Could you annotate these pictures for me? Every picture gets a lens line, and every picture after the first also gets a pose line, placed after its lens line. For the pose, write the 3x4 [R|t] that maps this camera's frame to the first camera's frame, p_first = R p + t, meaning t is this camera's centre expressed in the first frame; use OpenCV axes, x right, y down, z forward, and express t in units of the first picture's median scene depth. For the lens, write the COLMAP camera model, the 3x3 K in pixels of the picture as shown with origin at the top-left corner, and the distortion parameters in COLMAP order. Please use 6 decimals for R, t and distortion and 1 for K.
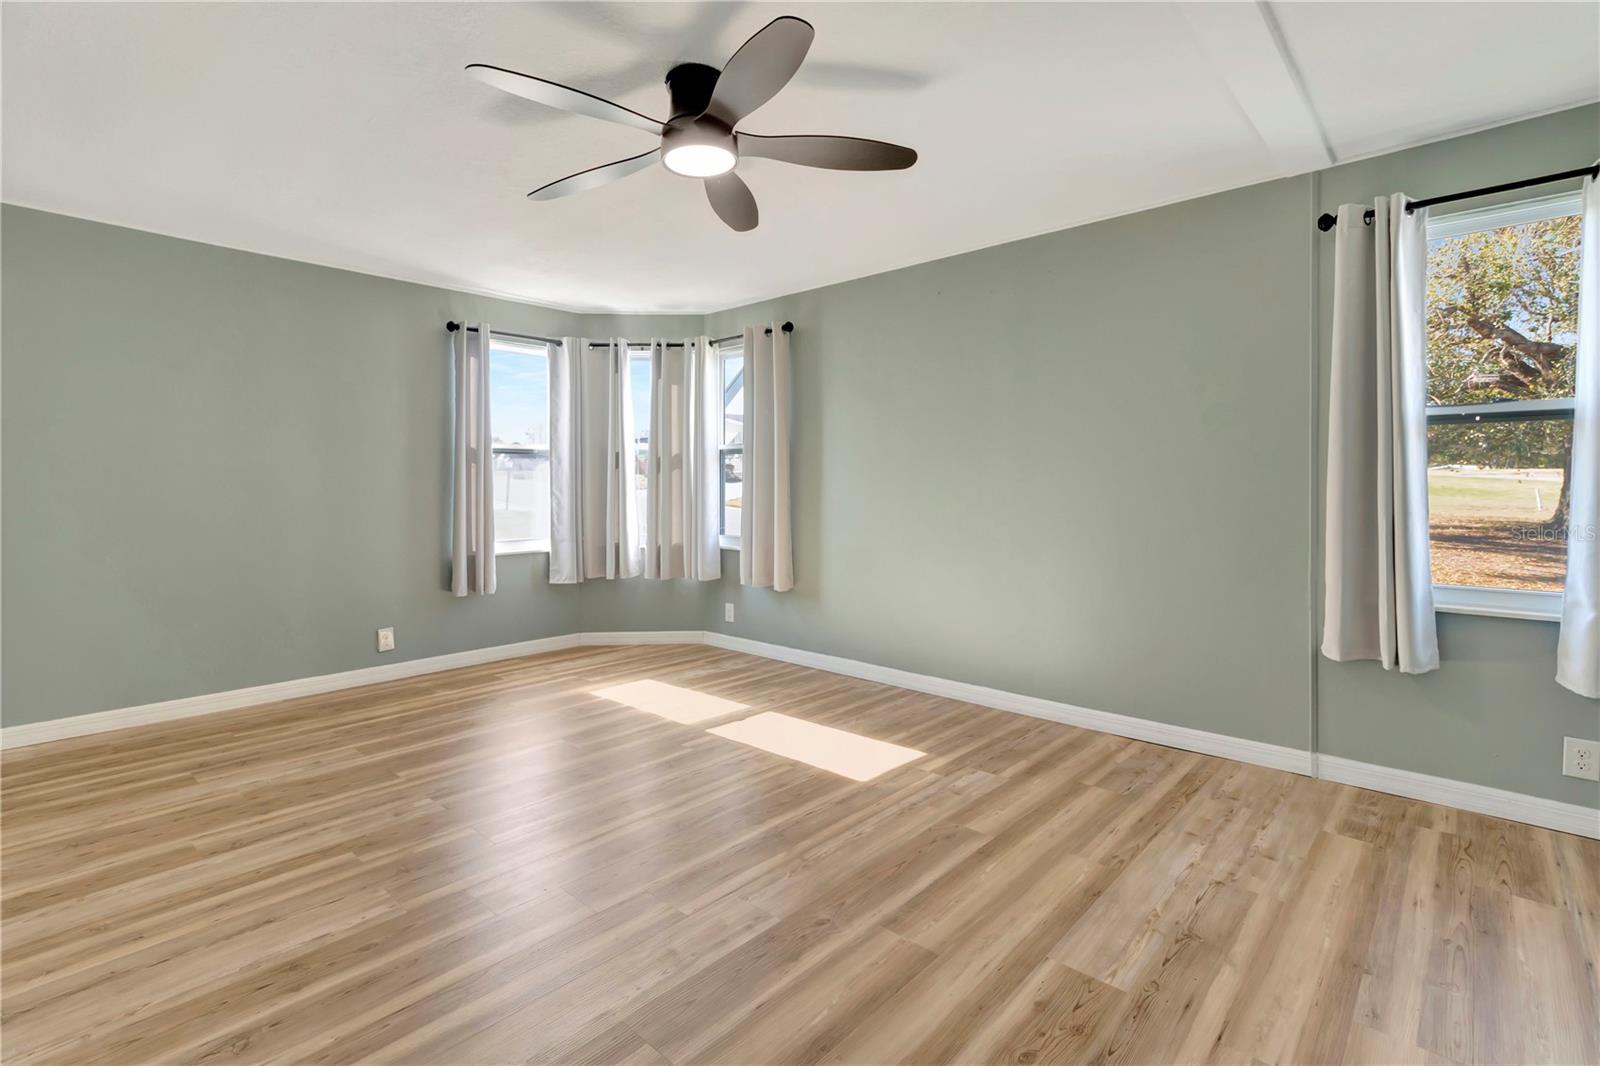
lens RADIAL K [[741.3, 0, 802.9], [0, 741.3, 493.5], [0, 0, 1]] dist [0.005198, 0.000433]
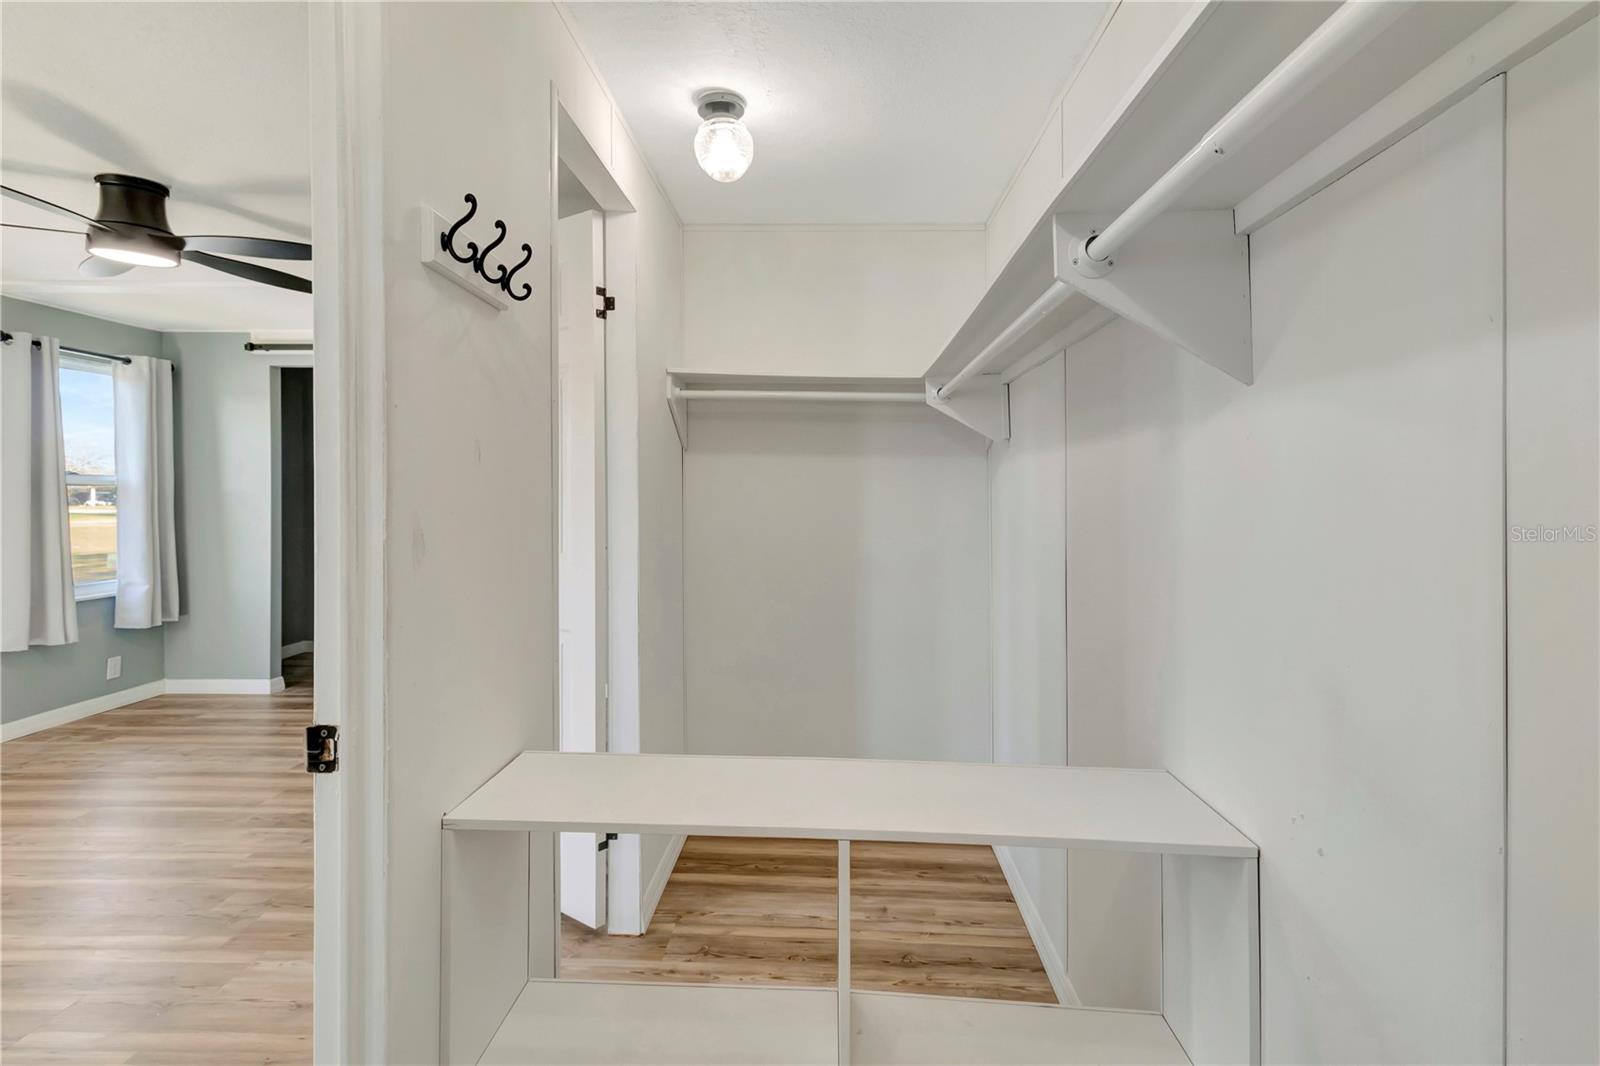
lens RADIAL K [[741.3, 0, 802.9], [0, 741.3, 493.5], [0, 0, 1]] dist [0.005198, 0.000433]
pose [[-0.633683, -0.001506, 0.773592, -1.474104], [0.010645, 0.999886, 0.010667, -0.086614], [-0.773520, 0.014994, -0.633595, 0.840711]]
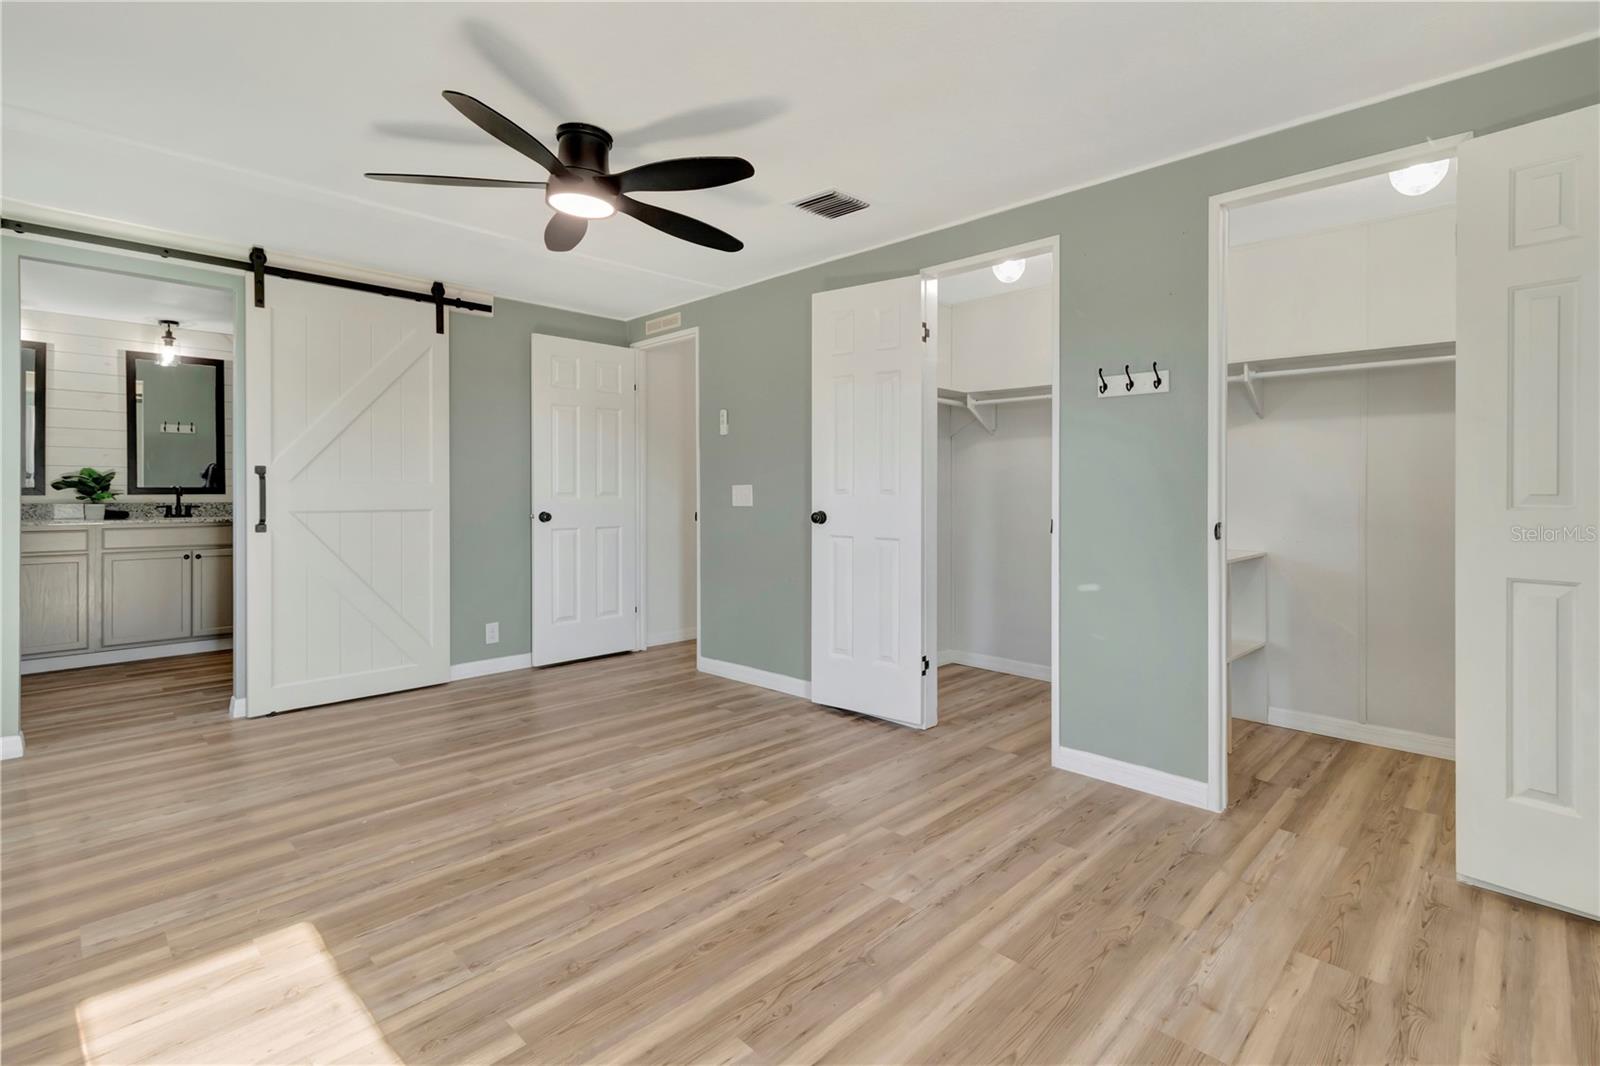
lens RADIAL K [[741.3, 0, 802.9], [0, 741.3, 493.5], [0, 0, 1]] dist [0.005198, 0.000433]
pose [[-0.998982, -0.001173, 0.045094, -0.467769], [-0.000531, 0.999898, 0.014251, -0.020375], [-0.045106, 0.014212, -0.998881, 1.887482]]
